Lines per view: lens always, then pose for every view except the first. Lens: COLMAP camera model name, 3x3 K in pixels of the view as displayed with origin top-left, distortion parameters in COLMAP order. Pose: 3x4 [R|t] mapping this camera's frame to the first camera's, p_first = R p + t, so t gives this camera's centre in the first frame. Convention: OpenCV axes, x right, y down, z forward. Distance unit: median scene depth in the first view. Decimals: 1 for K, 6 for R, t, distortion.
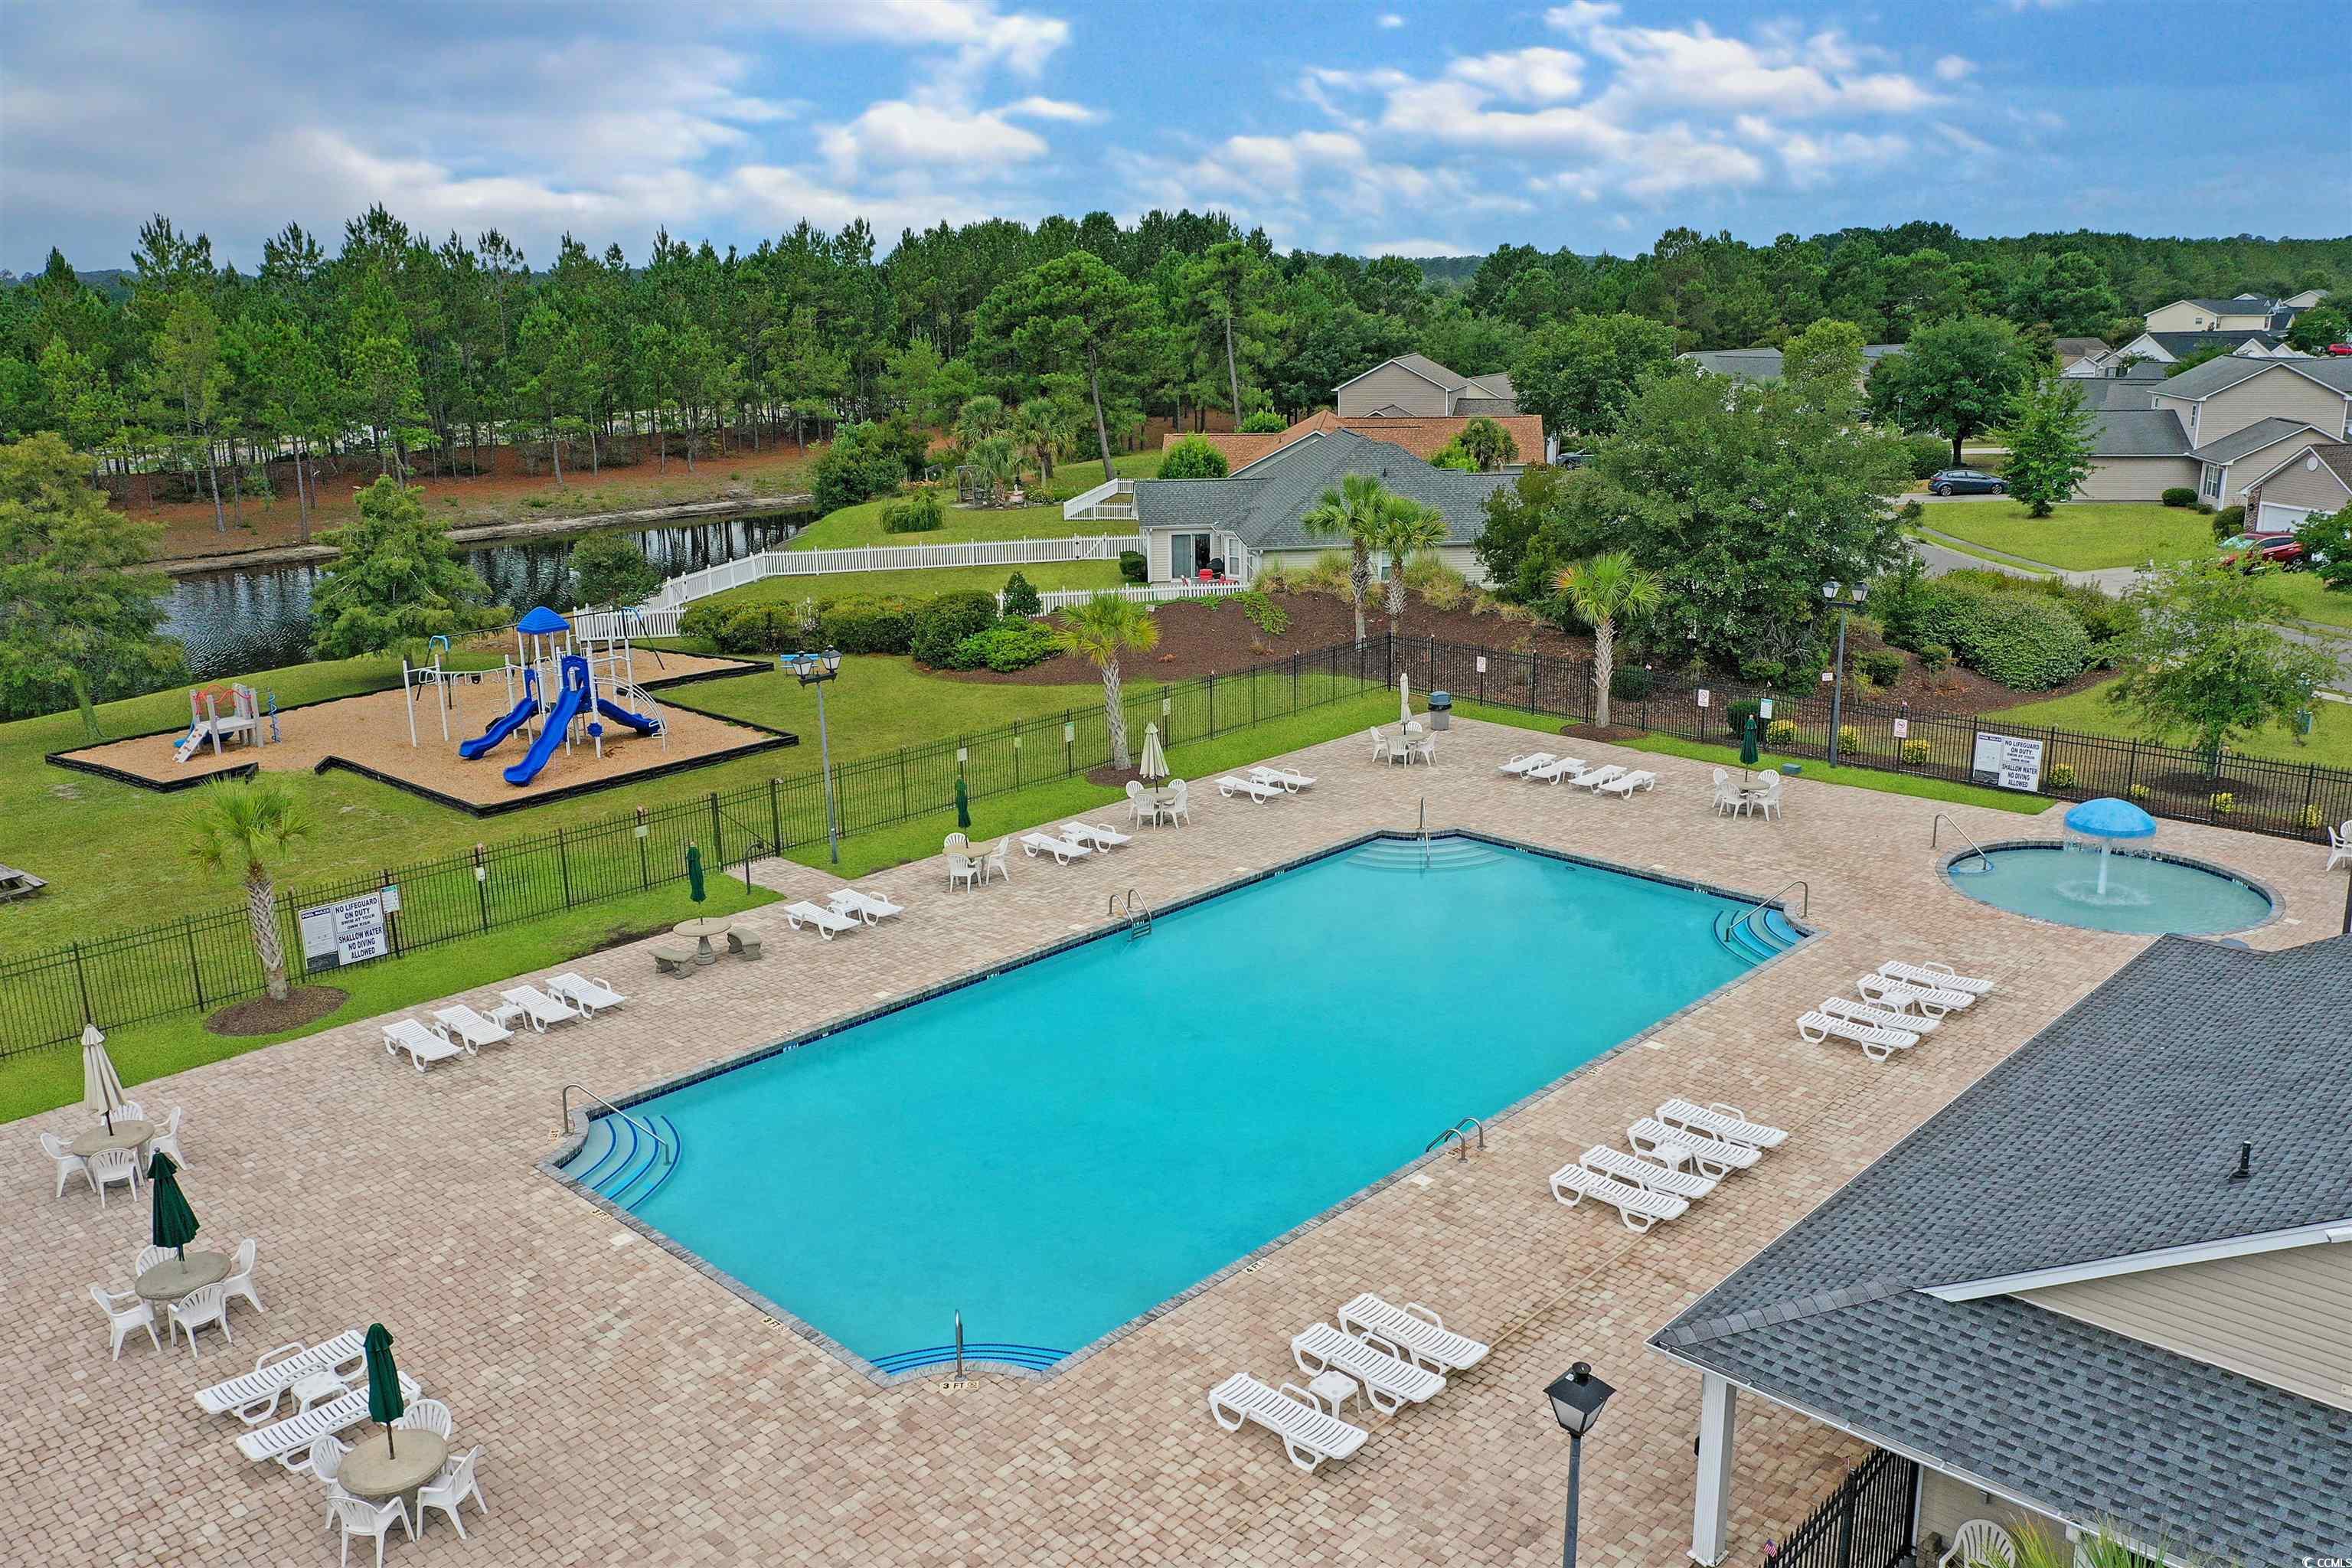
lens RADIAL K [[1873.6, 0, 1176.0], [0, 1873.6, 784.0], [0, 0, 1]] dist [0.001885, 0.007514]
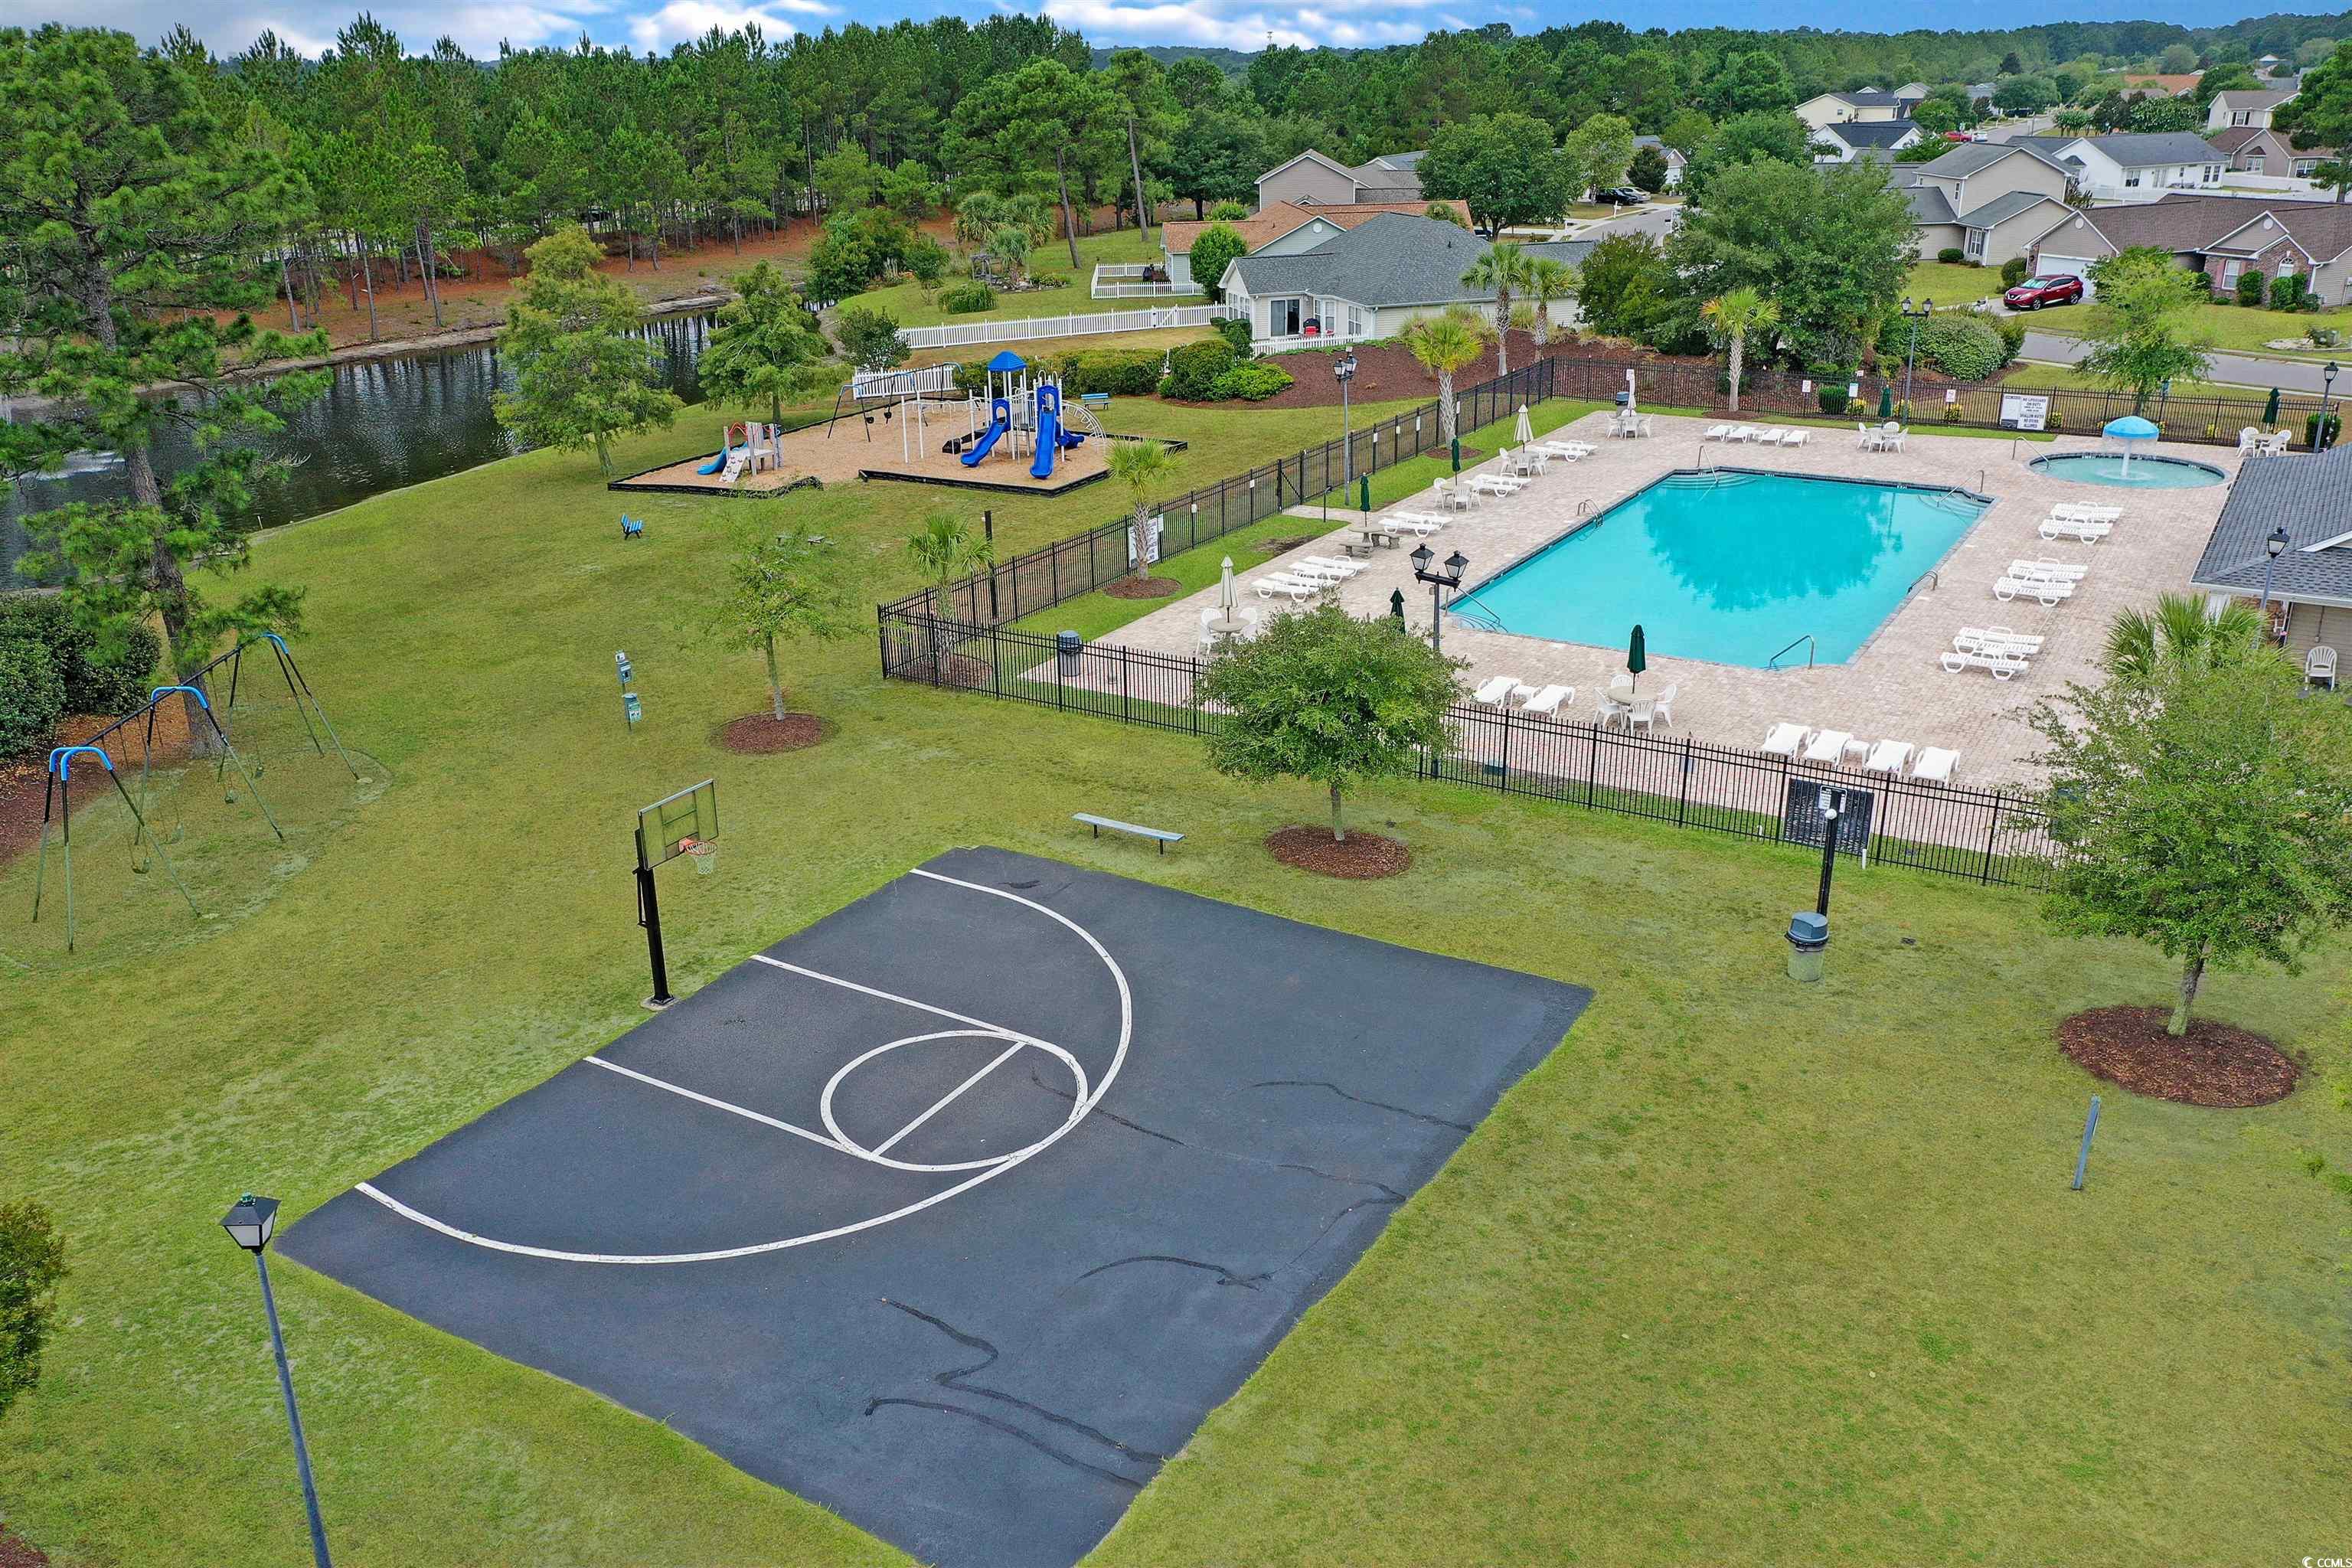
lens RADIAL K [[1889.1, 0, 1176.0], [0, 1889.1, 784.0], [0, 0, 1]] dist [0.011157, 0.002390]
pose [[0.977292, -0.077849, 0.197080, -0.339757], [0.058370, 0.992989, 0.102795, 0.053930], [-0.203701, -0.088957, 0.974983, -0.245979]]
